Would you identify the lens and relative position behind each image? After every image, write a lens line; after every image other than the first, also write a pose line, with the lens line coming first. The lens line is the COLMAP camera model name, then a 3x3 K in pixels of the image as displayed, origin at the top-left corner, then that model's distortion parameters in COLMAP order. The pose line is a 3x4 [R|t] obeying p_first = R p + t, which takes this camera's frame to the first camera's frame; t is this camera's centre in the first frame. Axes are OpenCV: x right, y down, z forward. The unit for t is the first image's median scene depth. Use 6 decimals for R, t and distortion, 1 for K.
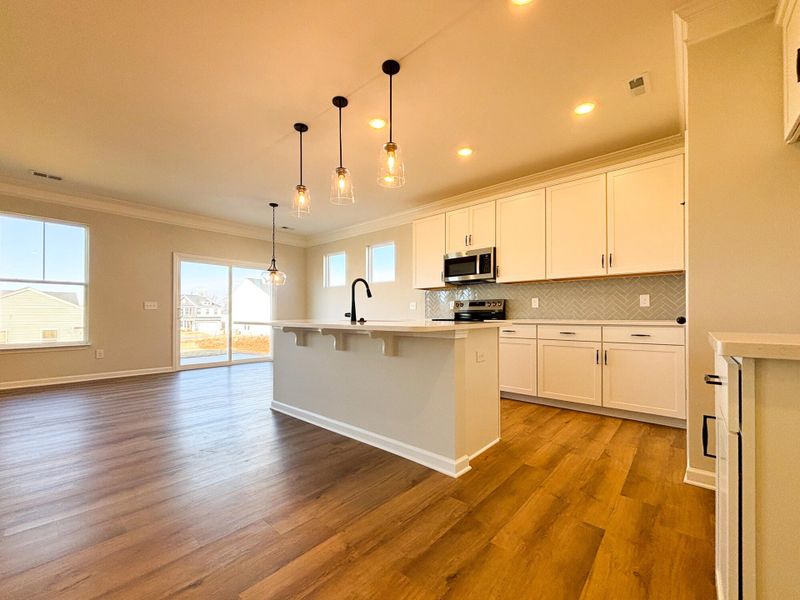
lens RADIAL K [[332.2, 0, 401.9], [0, 332.2, 313.2], [0, 0, 1]] dist [0.000532, -0.000004]
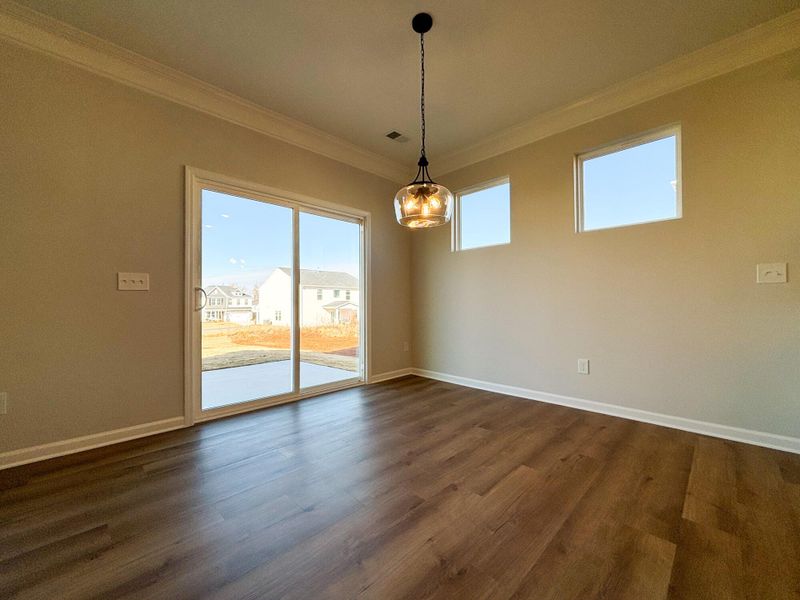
lens RADIAL K [[330.8, 0, 400.0], [0, 330.8, 300.0], [0, 0, 1]] dist [0.001895, 0.000145]
pose [[0.997232, -0.011138, -0.073510, -0.361782], [0.010705, 0.999923, -0.006279, 0.007138], [0.073574, 0.005475, 0.997275, 0.567433]]
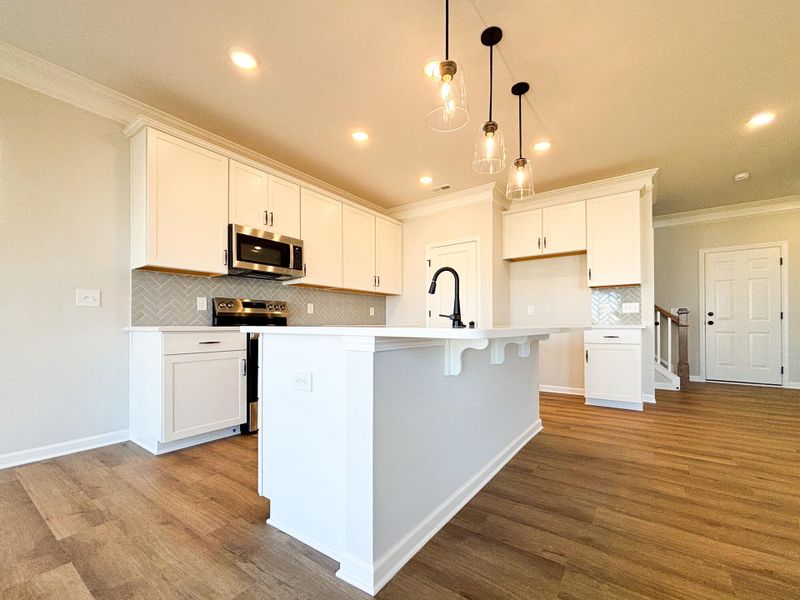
lens RADIAL K [[332.4, 0, 399.3], [0, 332.4, 322.6], [0, 0, 1]] dist [-0.010863, -0.000072]
pose [[-0.084692, 0.006521, 0.996386, -0.433291], [-0.006172, 0.999956, -0.007069, 0.011655], [-0.996388, -0.006748, -0.084648, 0.604591]]
